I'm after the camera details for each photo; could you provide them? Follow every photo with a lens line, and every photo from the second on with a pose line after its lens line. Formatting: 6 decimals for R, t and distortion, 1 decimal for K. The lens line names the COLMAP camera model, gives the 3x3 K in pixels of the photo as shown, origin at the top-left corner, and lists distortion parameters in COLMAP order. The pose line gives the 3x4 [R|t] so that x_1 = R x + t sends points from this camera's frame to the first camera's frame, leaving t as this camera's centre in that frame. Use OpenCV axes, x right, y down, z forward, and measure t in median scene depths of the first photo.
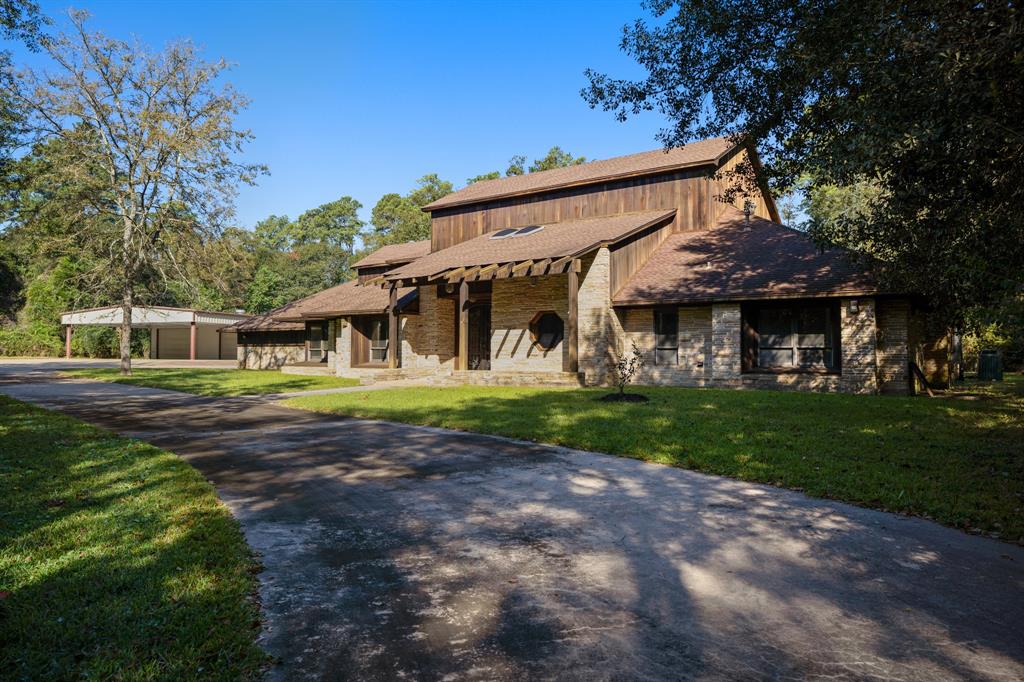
lens RADIAL K [[649.9, 0, 512.0], [0, 649.9, 341.0], [0, 0, 1]] dist [-0.002722, -0.000136]
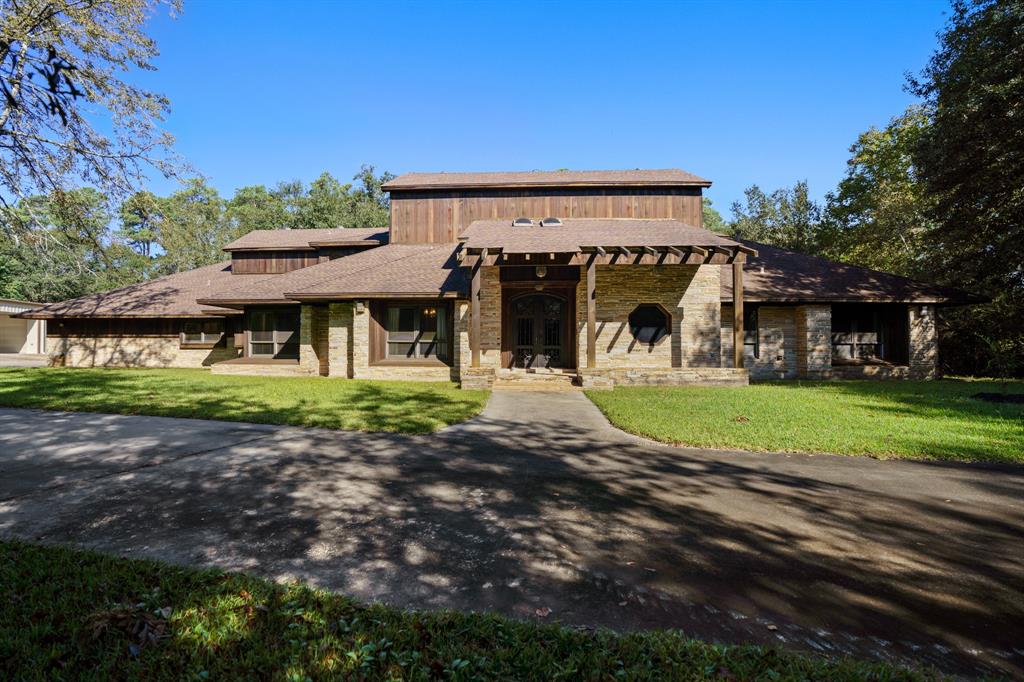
lens RADIAL K [[477.3, 0, 512.0], [0, 477.3, 341.0], [0, 0, 1]] dist [-0.075166, 0.032716]
pose [[0.852238, 0.008613, 0.523084, -0.473978], [-0.012061, 0.999922, 0.003185, 0.008421], [-0.523016, -0.009024, 0.852275, 0.507743]]
